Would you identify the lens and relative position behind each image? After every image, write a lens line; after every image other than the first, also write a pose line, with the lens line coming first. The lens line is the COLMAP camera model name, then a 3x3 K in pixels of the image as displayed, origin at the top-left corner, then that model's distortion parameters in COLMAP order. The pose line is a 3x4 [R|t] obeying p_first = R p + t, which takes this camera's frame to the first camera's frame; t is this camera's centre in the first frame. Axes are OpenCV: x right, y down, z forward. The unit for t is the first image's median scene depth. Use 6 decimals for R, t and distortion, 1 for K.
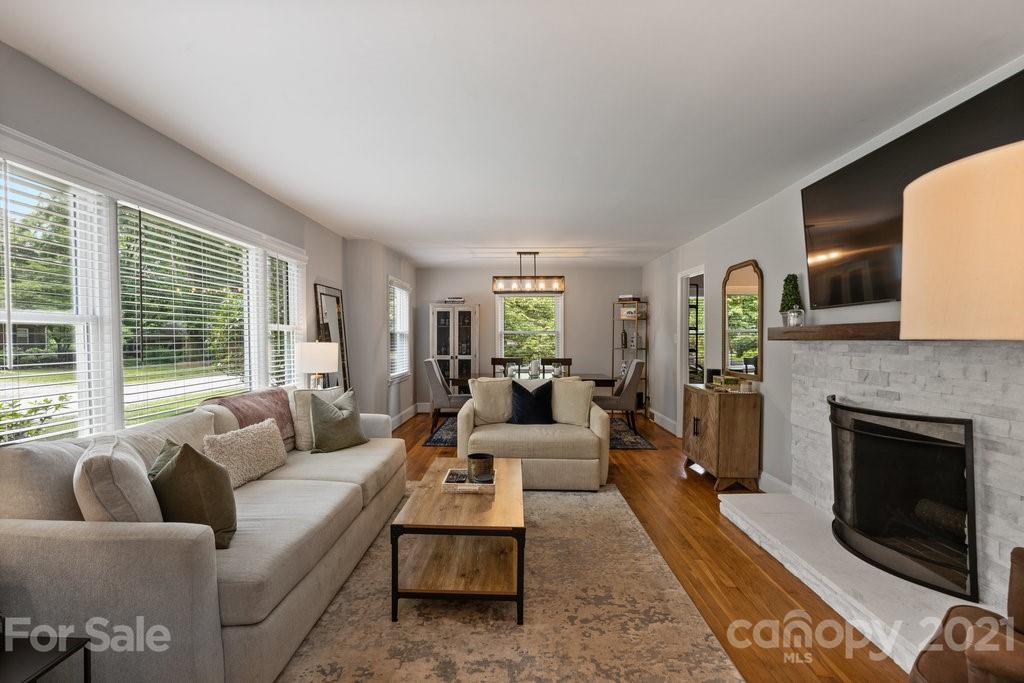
lens RADIAL K [[471.5, 0, 515.8], [0, 471.5, 344.4], [0, 0, 1]] dist [-0.005320, 0.002477]
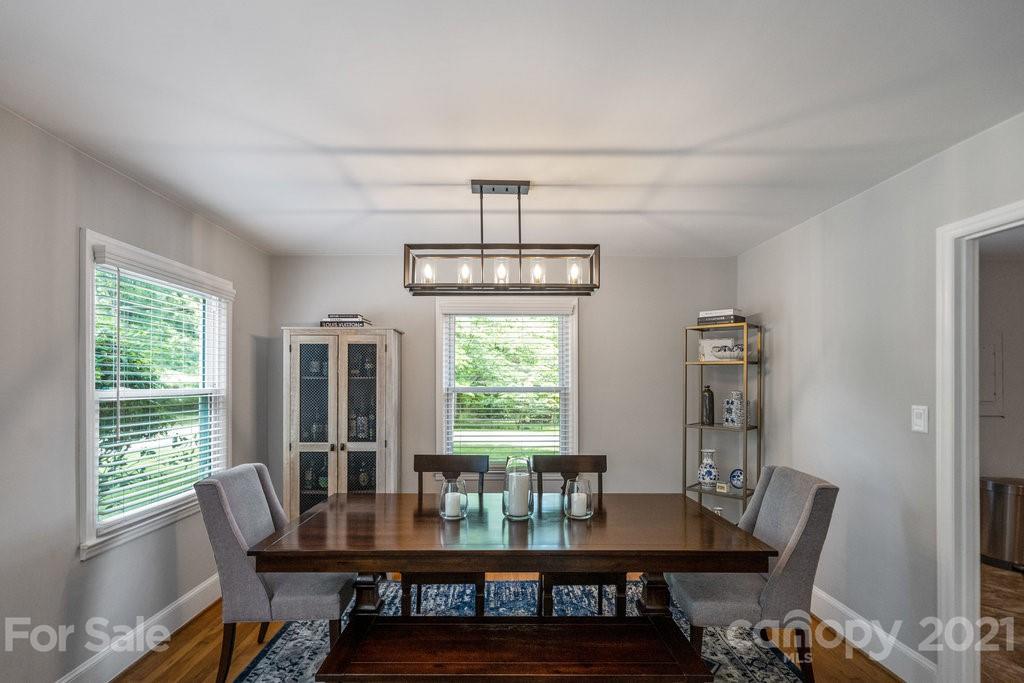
lens RADIAL K [[471.5, 0, 503.1], [0, 471.5, 382.7], [0, 0, 1]] dist [-0.005320, 0.002477]
pose [[0.999932, 0.001181, 0.011621, 0.024245], [-0.001018, 0.999902, -0.013985, -0.032815], [-0.011636, 0.013972, 0.999835, 0.658249]]
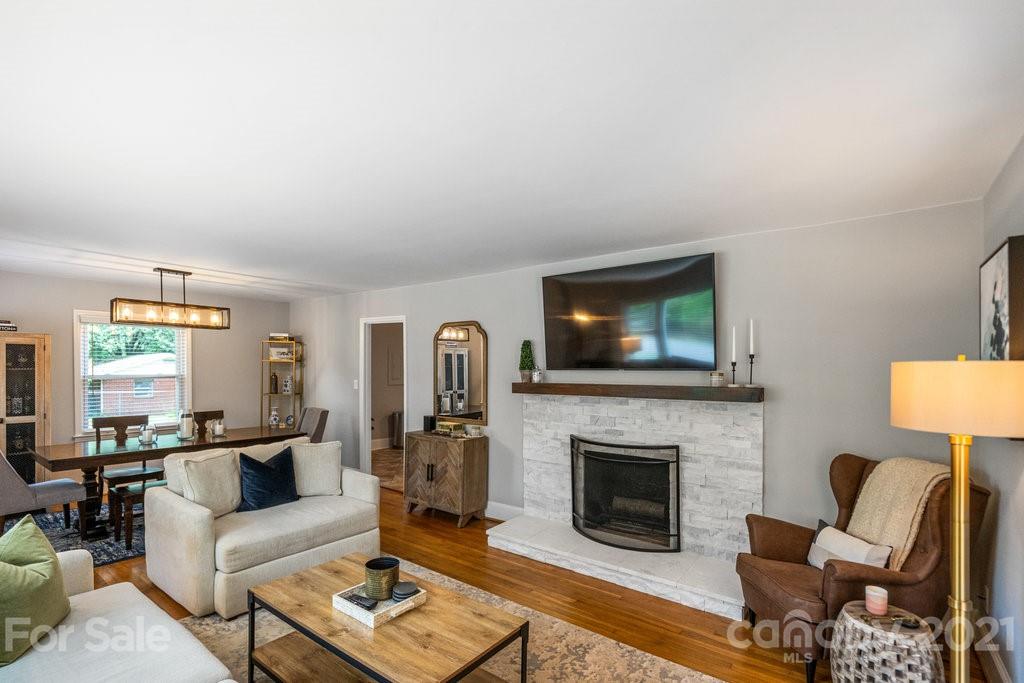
lens RADIAL K [[471.5, 0, 509.5], [0, 471.5, 369.1], [0, 0, 1]] dist [-0.005320, 0.002477]
pose [[0.603908, -0.000896, 0.797054, -0.252604], [0.006856, 0.999968, -0.004071, -0.037561], [-0.797025, 0.007923, 0.603895, 0.152529]]
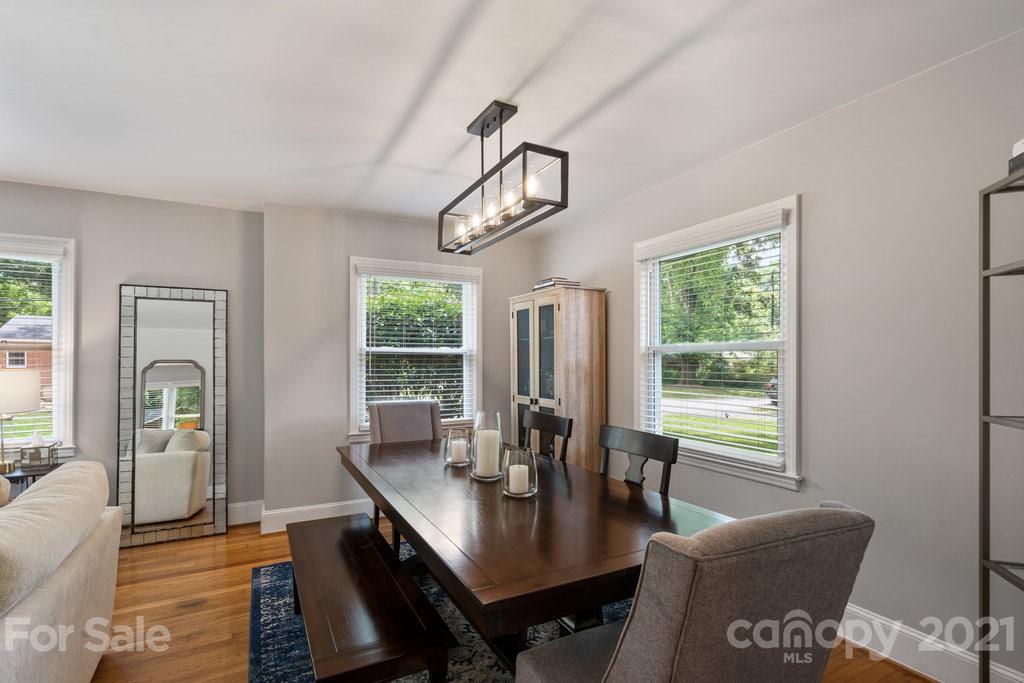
lens RADIAL K [[471.5, 0, 493.0], [0, 471.5, 364.1], [0, 0, 1]] dist [-0.005320, 0.002477]
pose [[0.460186, 0.010550, -0.887760, 0.340719], [-0.016029, 0.999865, 0.003573, -0.014751], [0.887678, 0.012586, 0.460293, 0.878118]]
